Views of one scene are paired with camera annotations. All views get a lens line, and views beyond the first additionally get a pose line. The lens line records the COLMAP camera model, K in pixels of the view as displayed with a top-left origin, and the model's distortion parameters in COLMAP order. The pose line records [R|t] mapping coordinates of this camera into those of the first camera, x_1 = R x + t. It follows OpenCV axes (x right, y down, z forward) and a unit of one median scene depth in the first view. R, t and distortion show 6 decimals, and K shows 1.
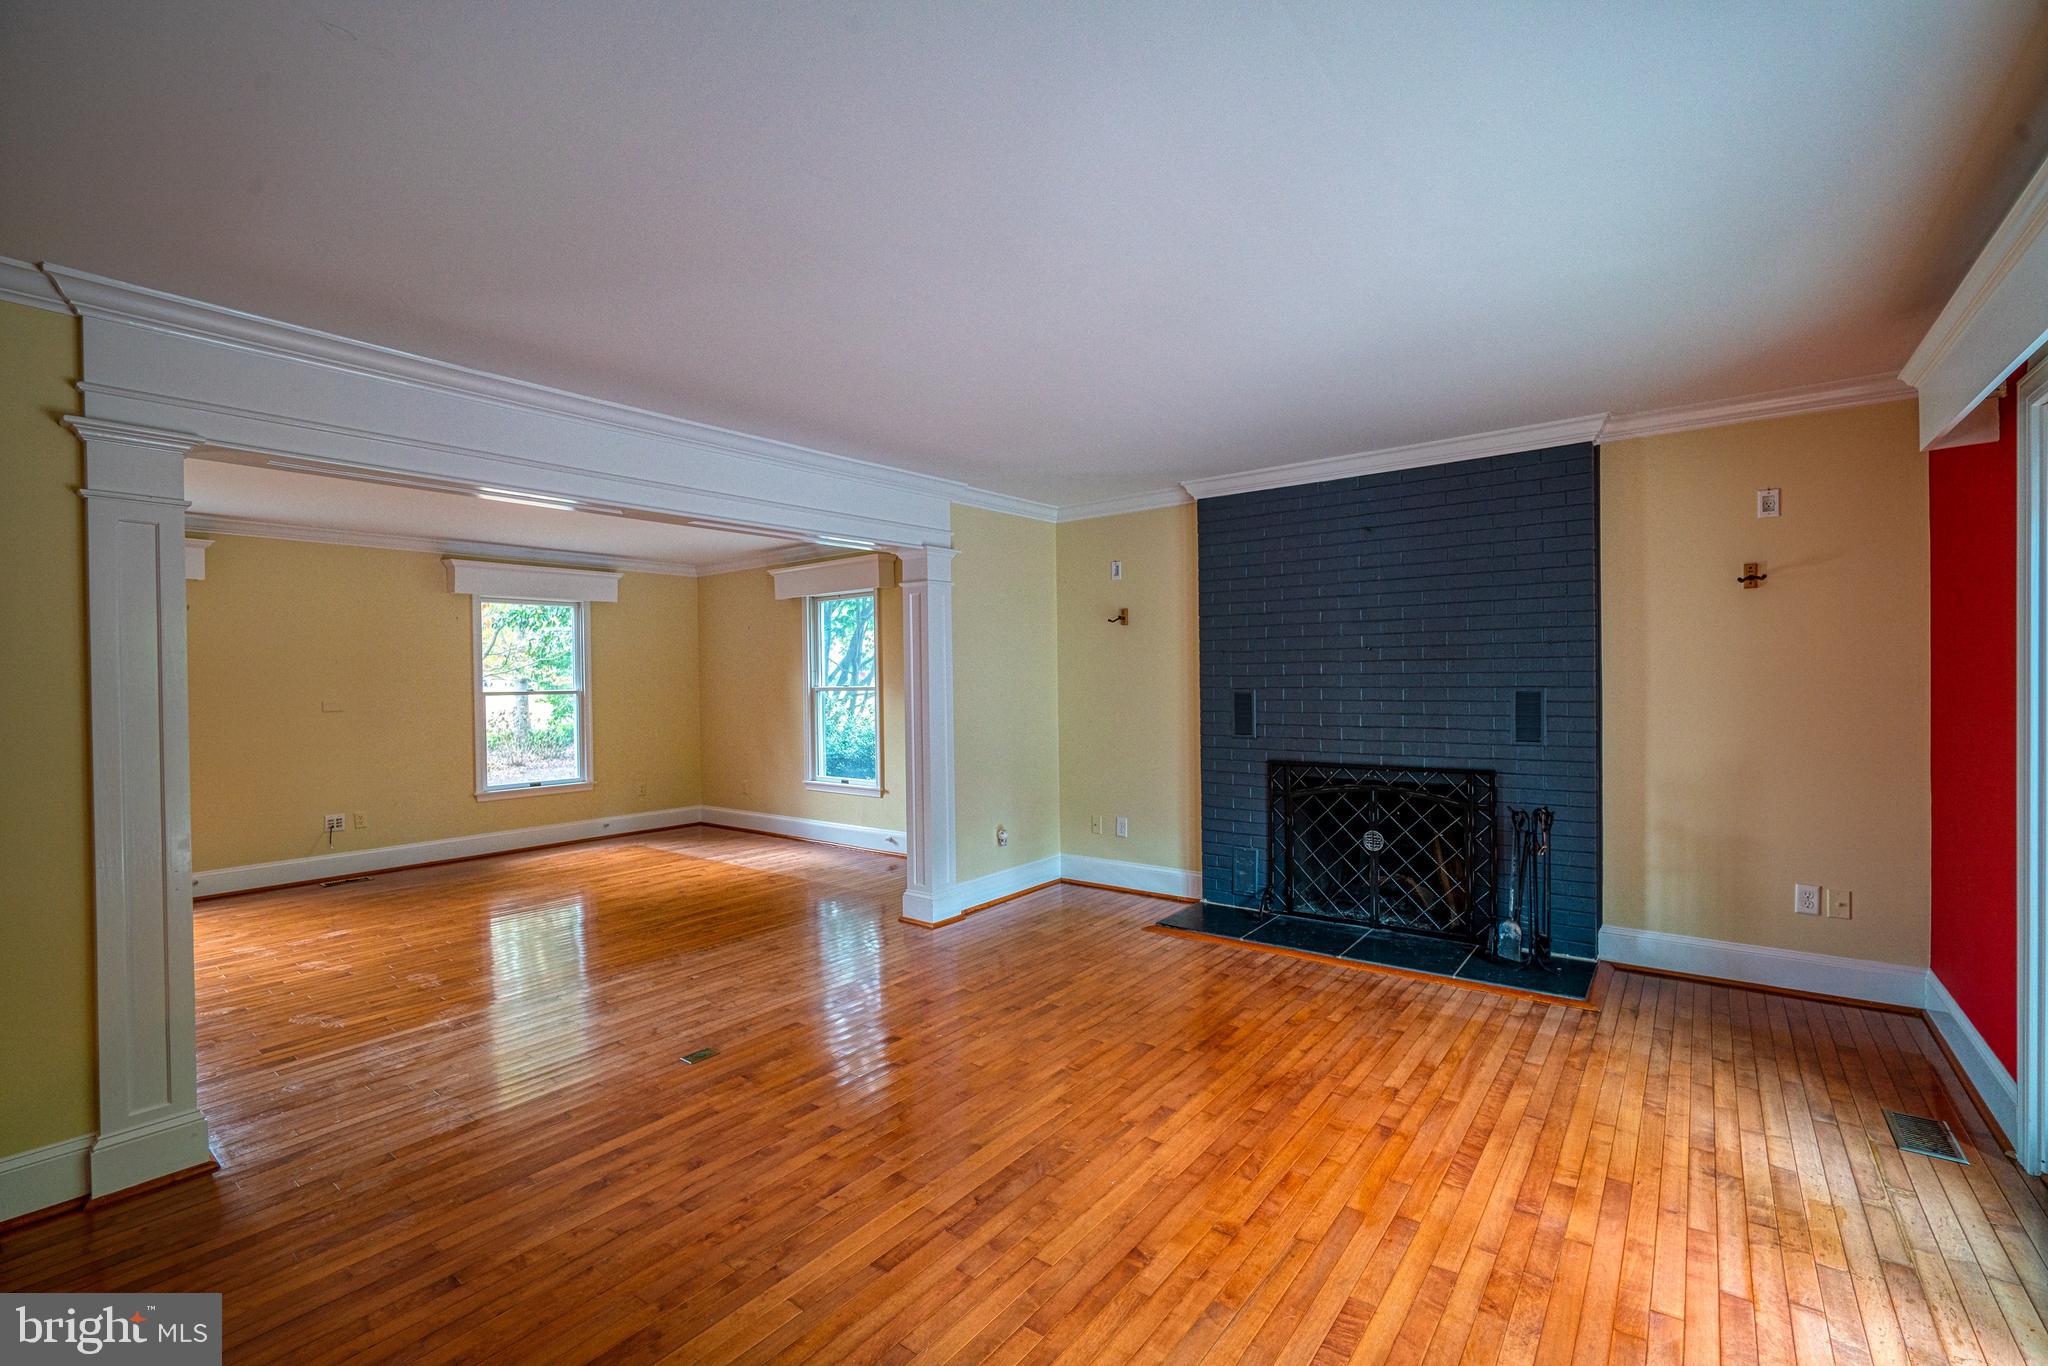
lens RADIAL K [[881.8, 0, 1036.7], [0, 881.8, 688.9], [0, 0, 1]] dist [-0.022881, 0.001926]
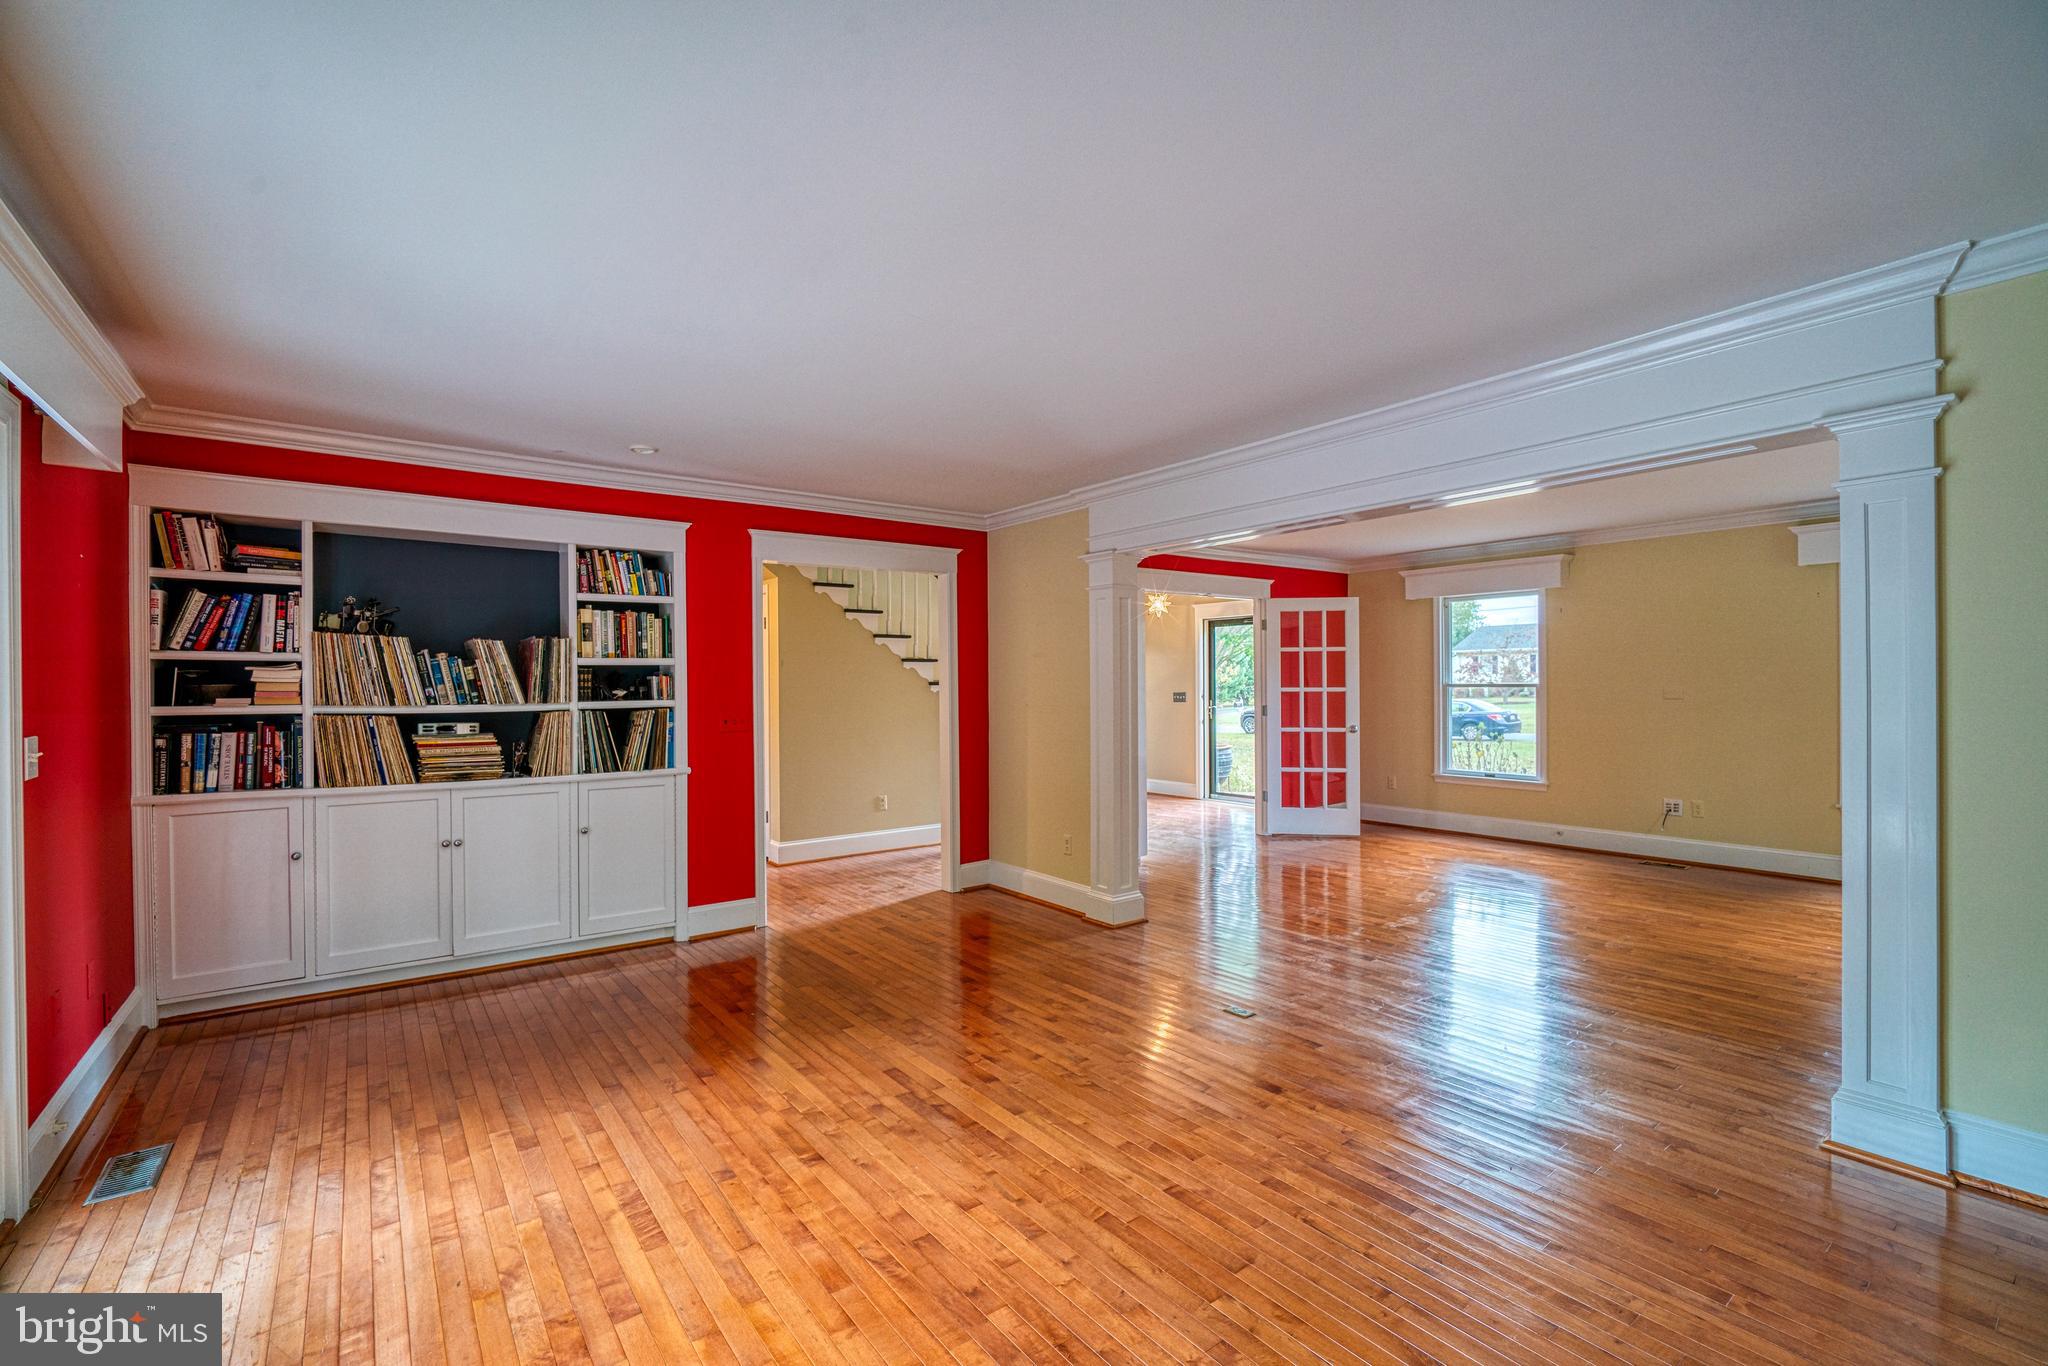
lens RADIAL K [[881.8, 0, 1004.0], [0, 881.8, 685.8], [0, 0, 1]] dist [-0.022881, 0.001926]
pose [[-0.281638, 0.019331, -0.959326, 0.589392], [0.002054, 0.999807, 0.019544, -0.016786], [0.959518, 0.003534, -0.281624, 0.783619]]
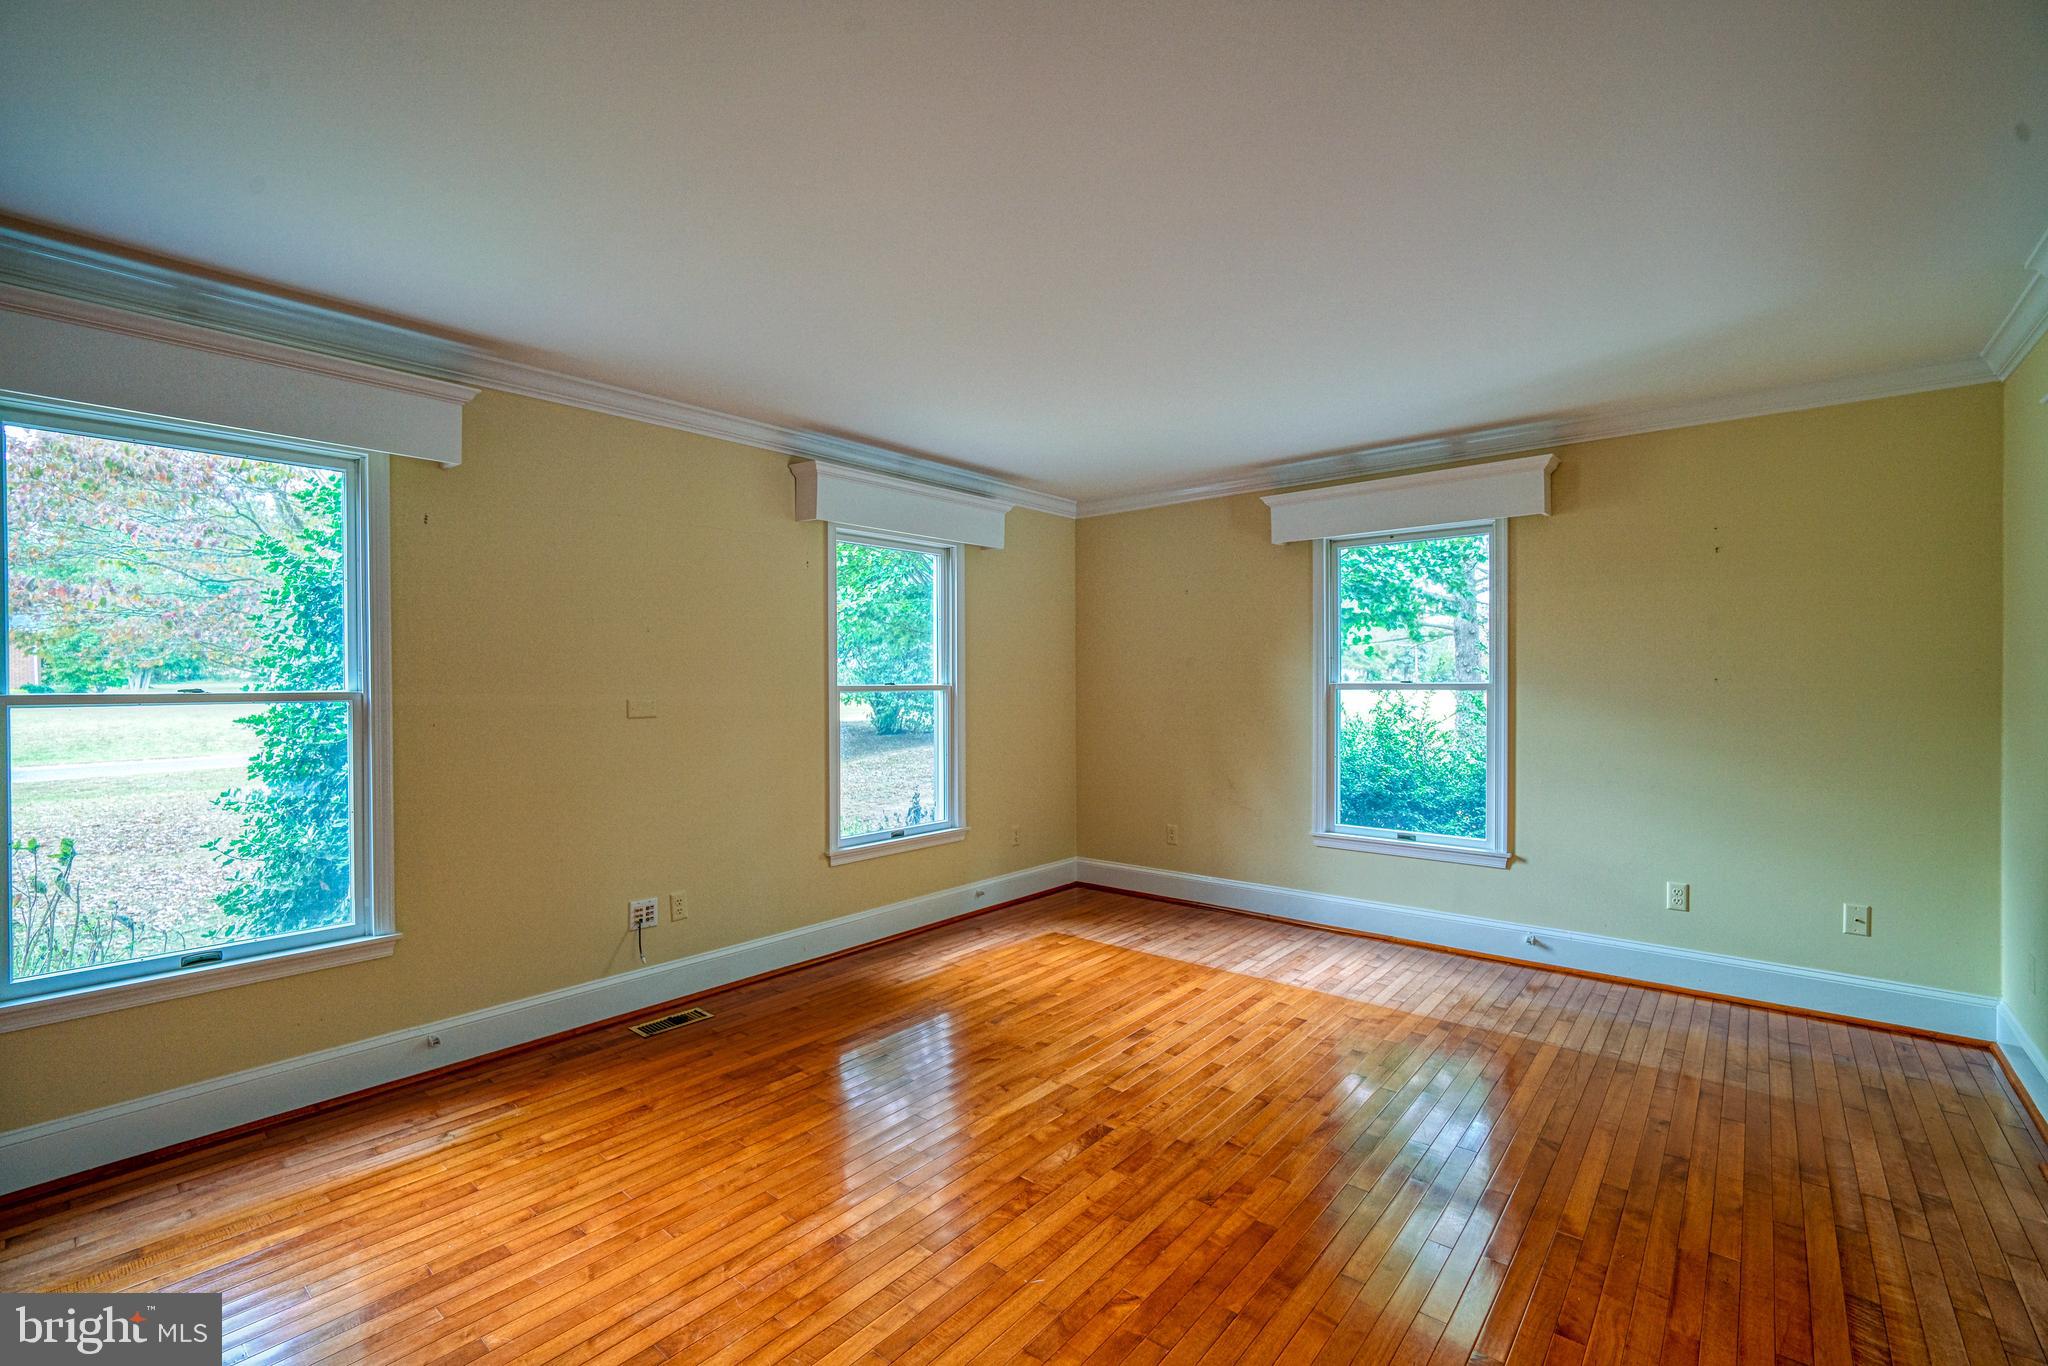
lens RADIAL K [[881.8, 0, 1018.9], [0, 881.8, 671.0], [0, 0, 1]] dist [-0.022881, 0.001926]
pose [[0.998985, 0.011053, -0.043659, -0.483843], [-0.012080, 0.999655, -0.023338, 0.007399], [0.043386, 0.023842, 0.998774, 0.393087]]
